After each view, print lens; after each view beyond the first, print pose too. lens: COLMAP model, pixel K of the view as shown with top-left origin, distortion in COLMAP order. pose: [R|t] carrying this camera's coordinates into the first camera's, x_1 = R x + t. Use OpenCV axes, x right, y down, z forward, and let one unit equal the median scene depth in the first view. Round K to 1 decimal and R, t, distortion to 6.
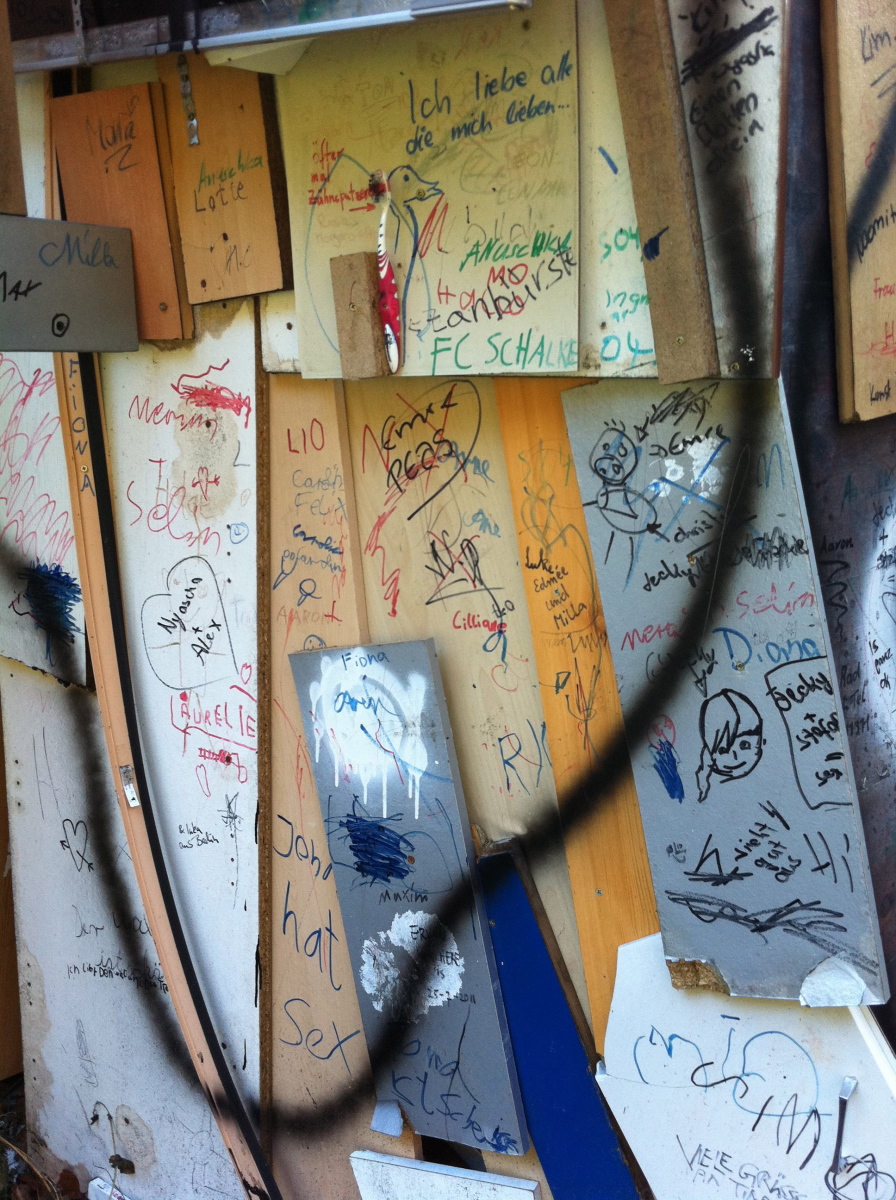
lens RADIAL K [[1175.5, 0, 470.7], [0, 1175.5, 599.0], [0, 0, 1]] dist [0.086470, -0.188720]
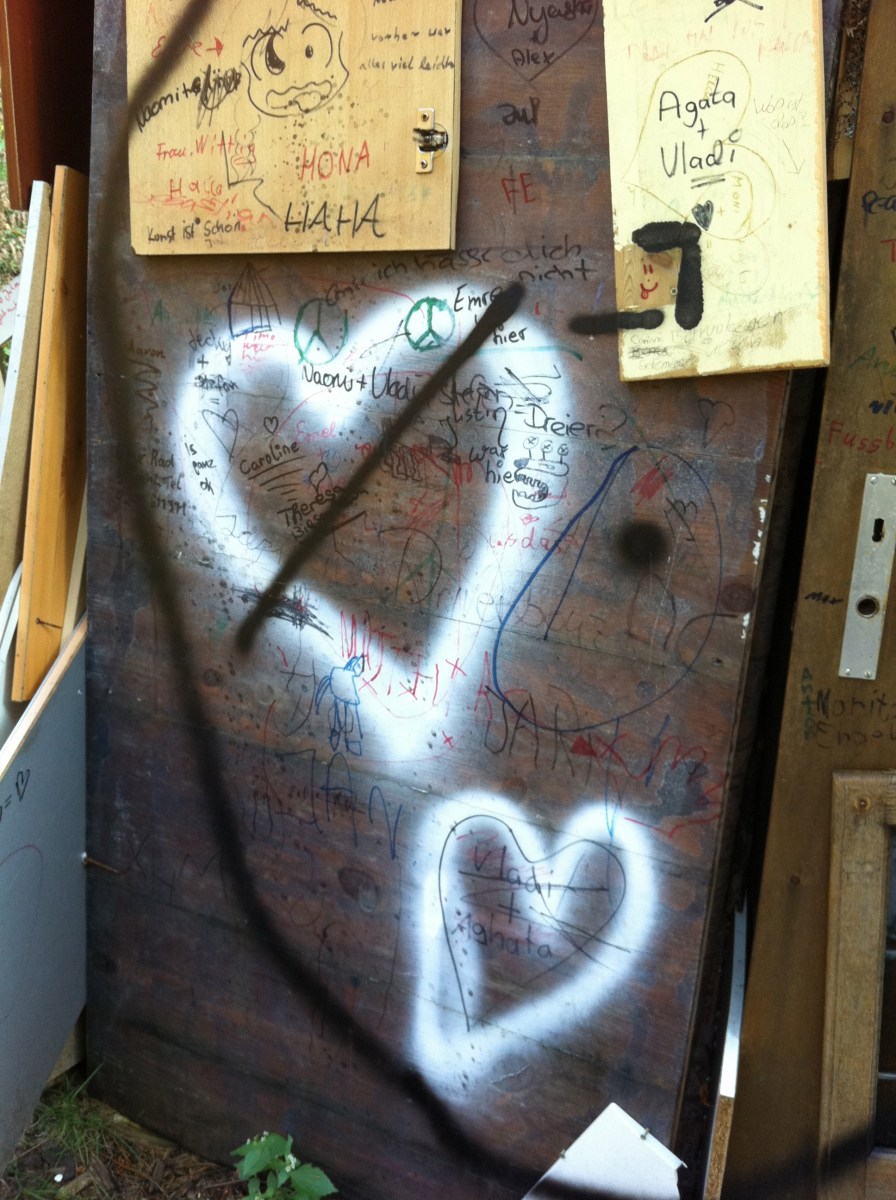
lens RADIAL K [[1191.9, 0, 448.0], [0, 1191.9, 600.0], [0, 0, 1]] dist [0.072272, -0.246356]
pose [[0.298876, 0.313303, -0.901396, 1.453736], [-0.260581, 0.935467, 0.238745, -0.164854], [0.918026, 0.163531, 0.361229, 0.744894]]
